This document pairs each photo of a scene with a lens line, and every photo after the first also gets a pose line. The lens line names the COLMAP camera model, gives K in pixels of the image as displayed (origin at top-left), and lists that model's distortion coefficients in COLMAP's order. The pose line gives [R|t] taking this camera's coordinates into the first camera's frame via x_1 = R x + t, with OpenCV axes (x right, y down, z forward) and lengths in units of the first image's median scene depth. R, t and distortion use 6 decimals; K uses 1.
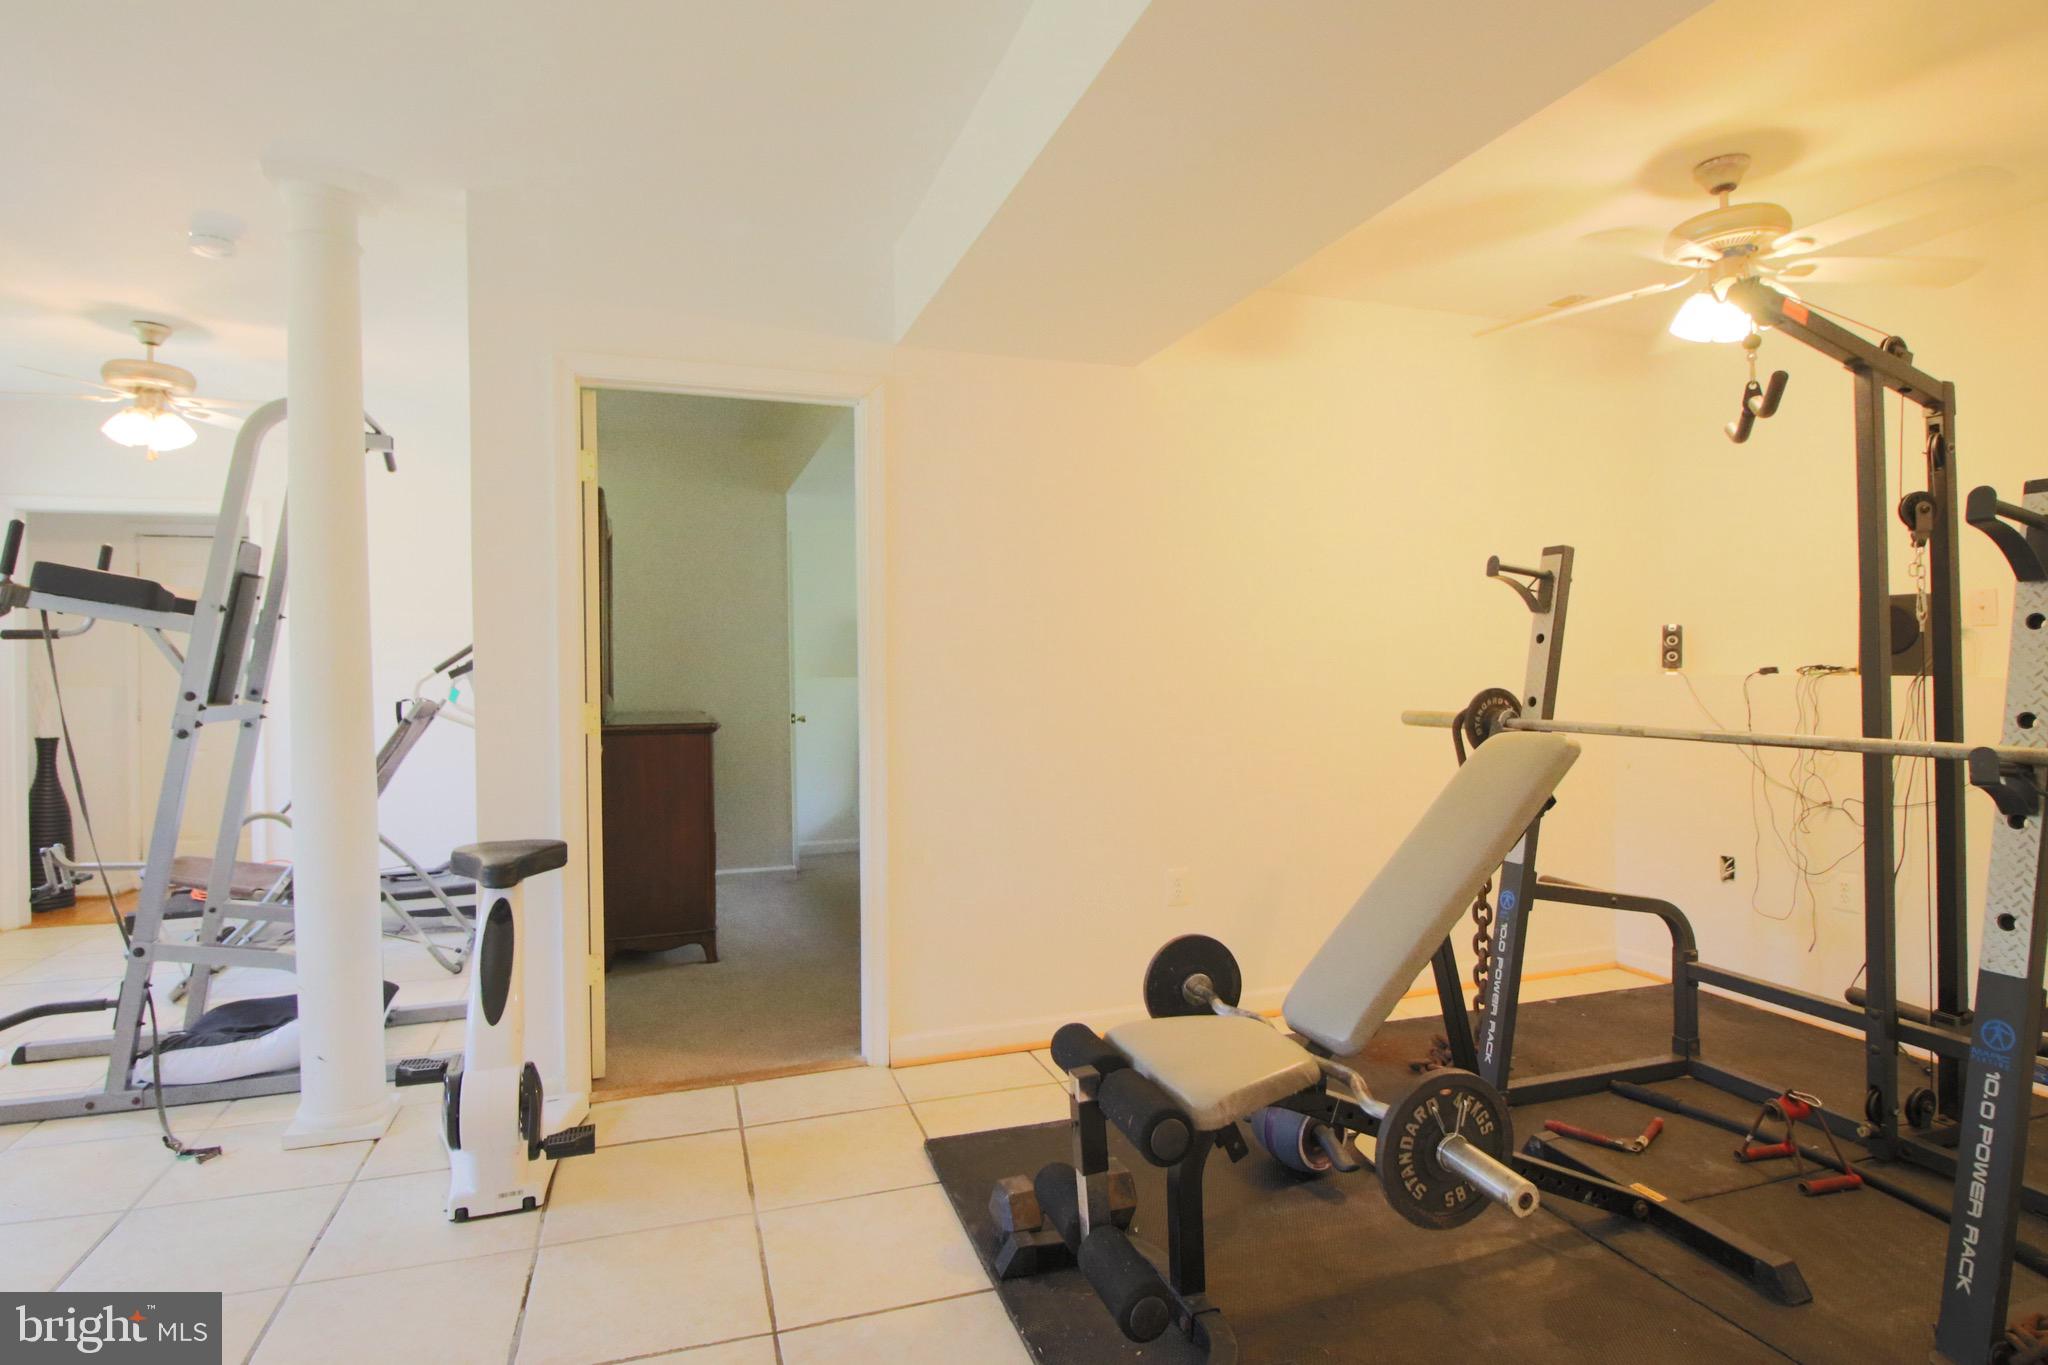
lens RADIAL K [[1048.3, 0, 1017.5], [0, 1048.3, 664.8], [0, 0, 1]] dist [0.001151, -0.014728]
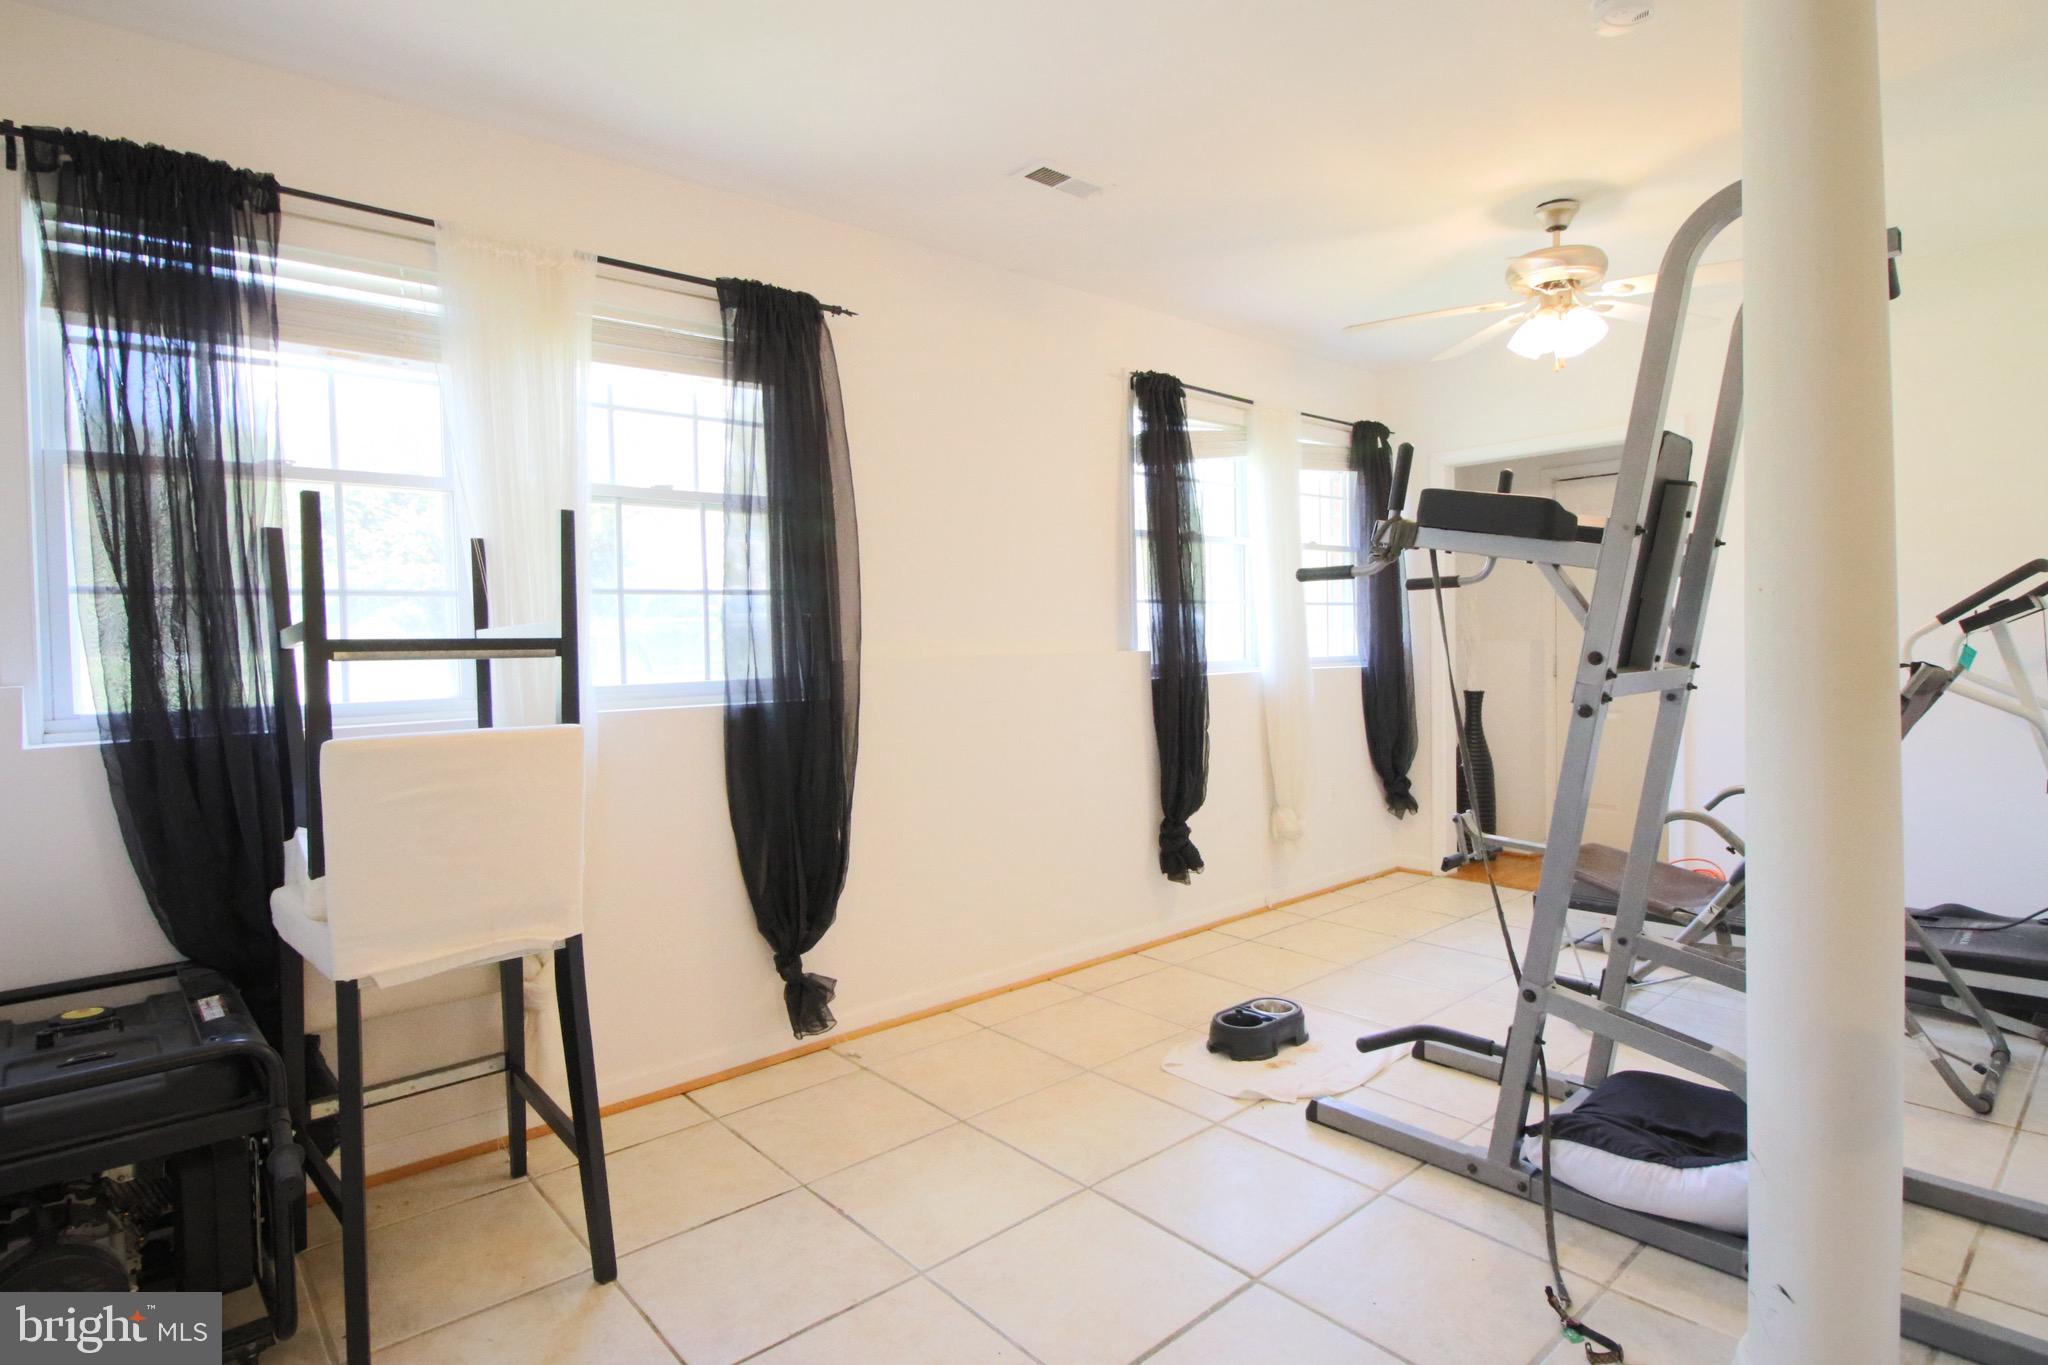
lens RADIAL K [[1048.3, 0, 1017.5], [0, 1048.3, 664.8], [0, 0, 1]] dist [0.001151, -0.014728]
pose [[0.375468, 0.027987, -0.926413, -0.262460], [0.013459, 0.999274, 0.035643, 0.003840], [0.926738, -0.025852, 0.374819, 0.344300]]
